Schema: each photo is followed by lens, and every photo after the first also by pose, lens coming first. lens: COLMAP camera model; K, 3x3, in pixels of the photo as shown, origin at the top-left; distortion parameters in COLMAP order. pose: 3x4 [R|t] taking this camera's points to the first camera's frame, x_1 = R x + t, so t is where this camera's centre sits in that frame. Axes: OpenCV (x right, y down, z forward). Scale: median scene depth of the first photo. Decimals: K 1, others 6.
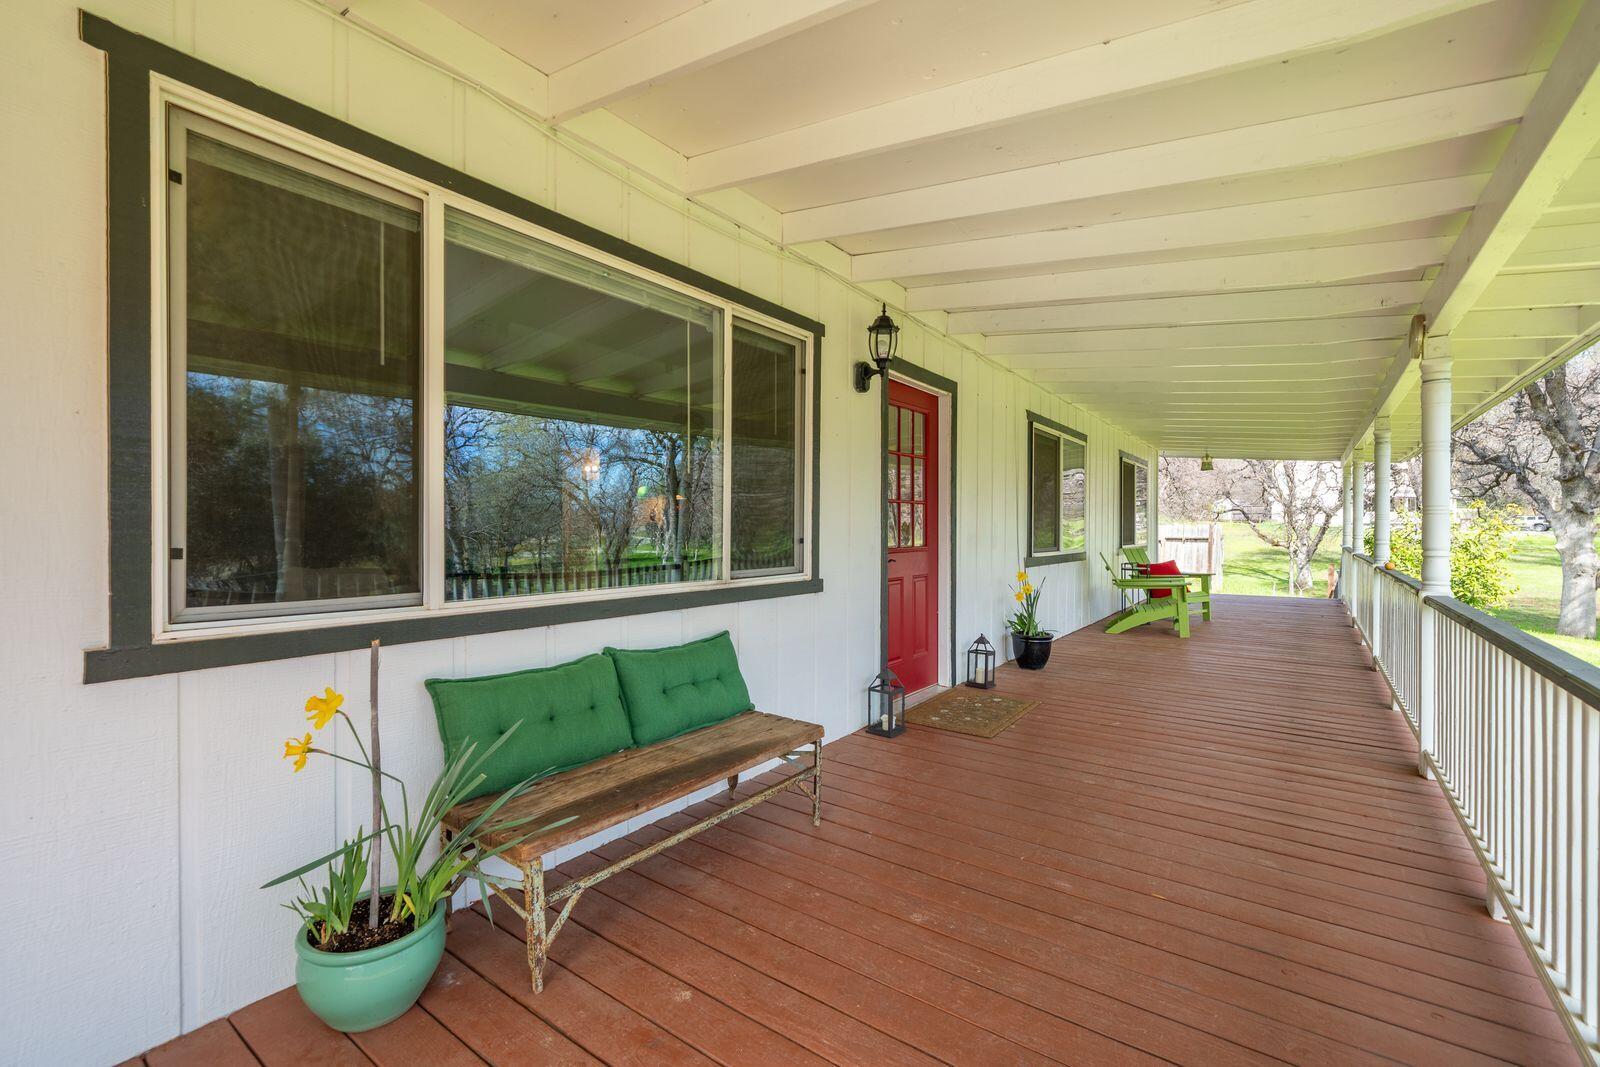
lens RADIAL K [[700.8, 0, 805.6], [0, 700.8, 535.4], [0, 0, 1]] dist [0.017923, -0.000007]
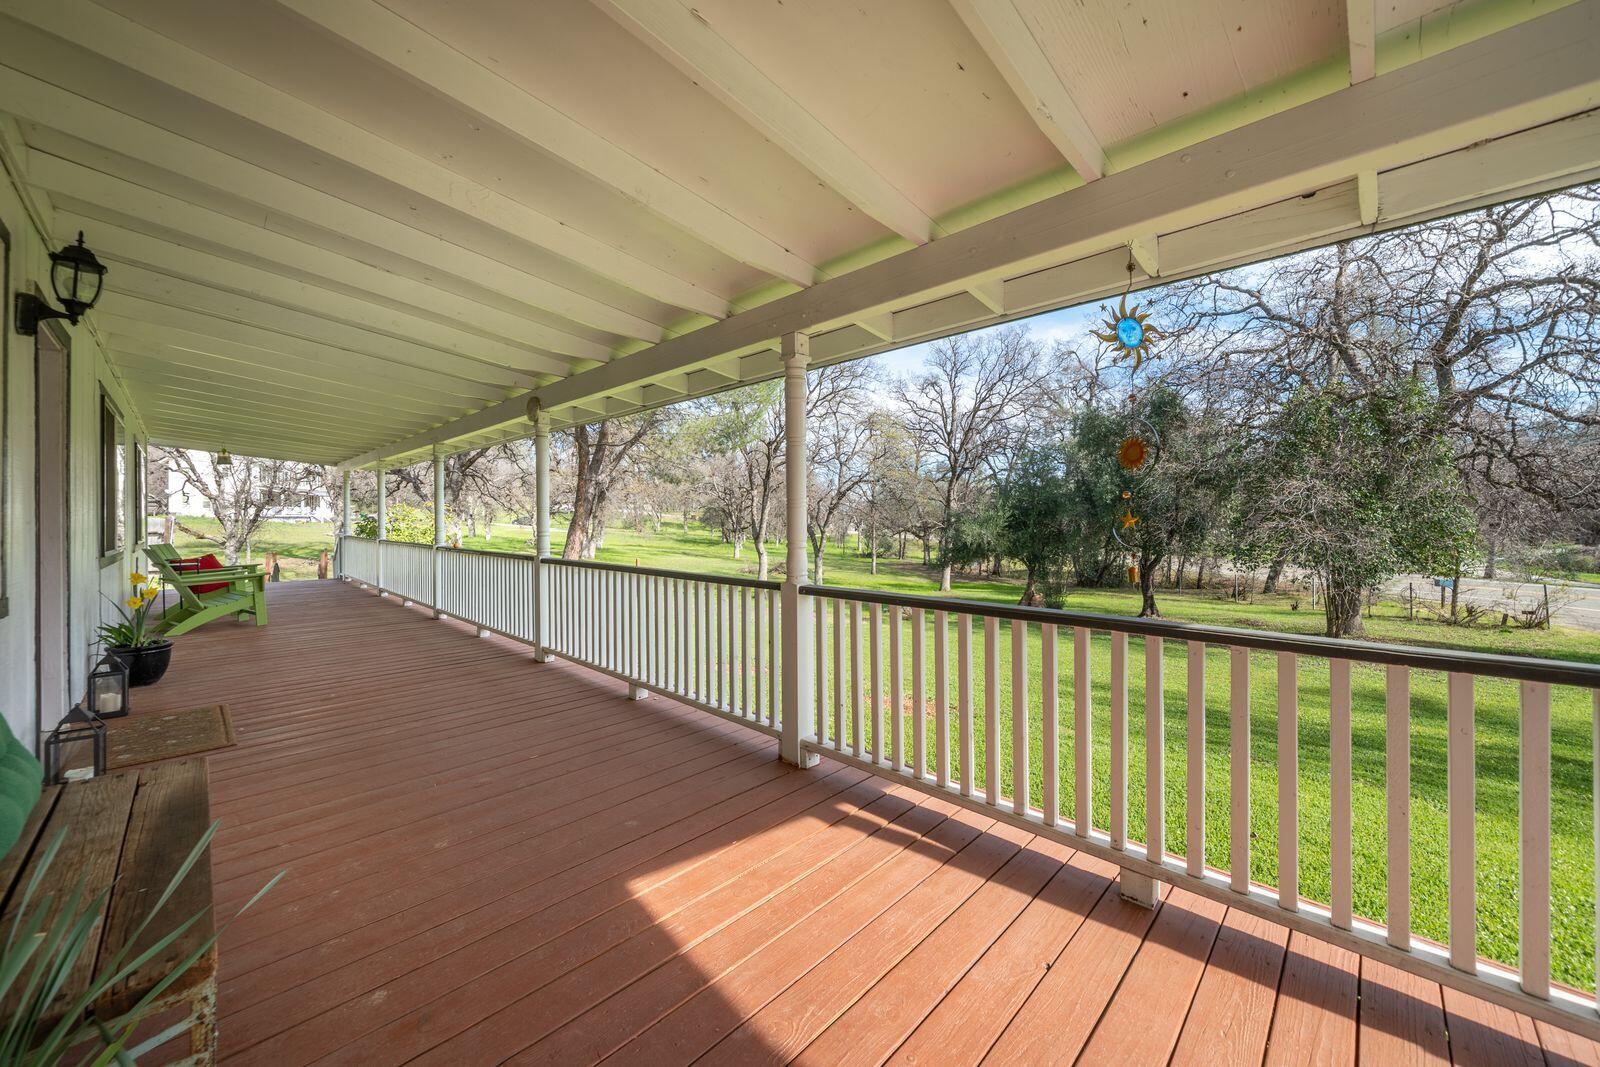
lens RADIAL K [[586.9, 0, 797.5], [0, 586.9, 530.5], [0, 0, 1]] dist [0.000018, -0.000065]
pose [[0.153156, -0.024685, 0.987894, -0.409396], [0.017217, 0.999603, 0.022308, -0.004386], [-0.988052, 0.013592, 0.153521, 0.132581]]
